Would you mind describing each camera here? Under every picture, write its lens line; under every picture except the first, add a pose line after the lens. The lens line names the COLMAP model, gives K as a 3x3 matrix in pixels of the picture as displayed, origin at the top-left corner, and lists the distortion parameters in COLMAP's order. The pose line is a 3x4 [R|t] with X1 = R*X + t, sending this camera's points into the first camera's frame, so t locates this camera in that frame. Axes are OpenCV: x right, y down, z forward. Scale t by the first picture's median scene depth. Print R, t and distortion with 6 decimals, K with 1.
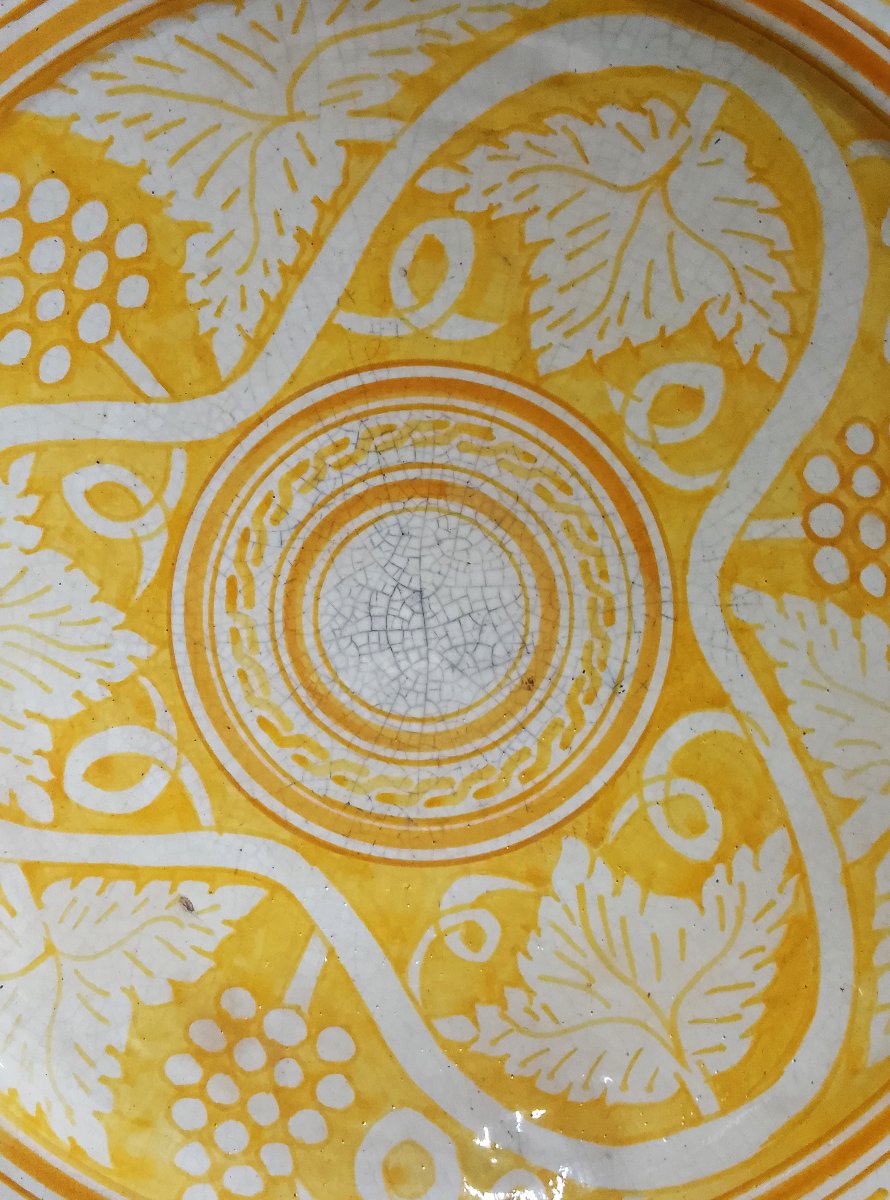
lens RADIAL K [[1180.0, 0, 348.9], [0, 1180.0, 553.4], [0, 0, 1]] dist [-0.085756, 0.018793]
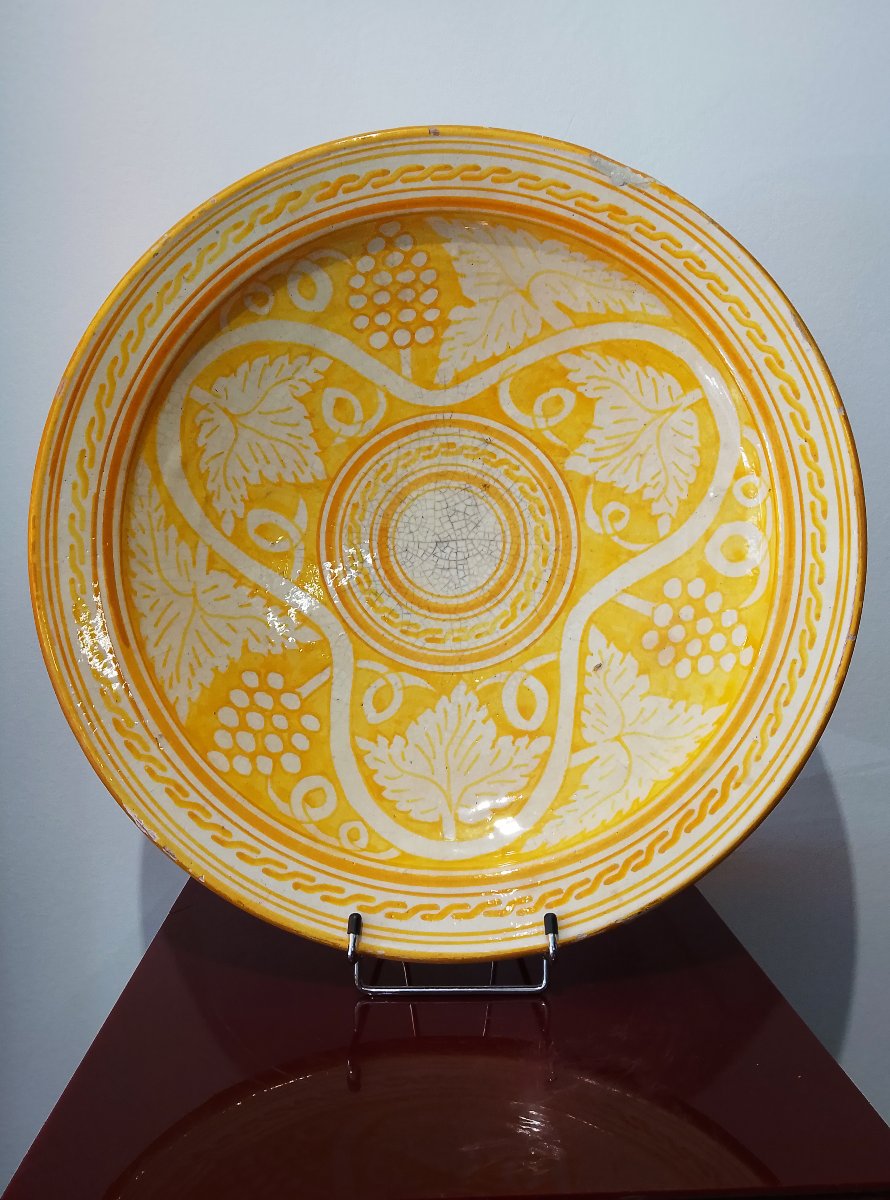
lens RADIAL K [[1023.1, 0, 413.3], [0, 1023.1, 563.7], [0, 0, 1]] dist [-0.027671, -0.002172]
pose [[0.029963, -0.993609, 0.108831, -0.159112], [0.995253, 0.019571, -0.095329, 0.156870], [0.092590, 0.111171, 0.989479, -0.659049]]
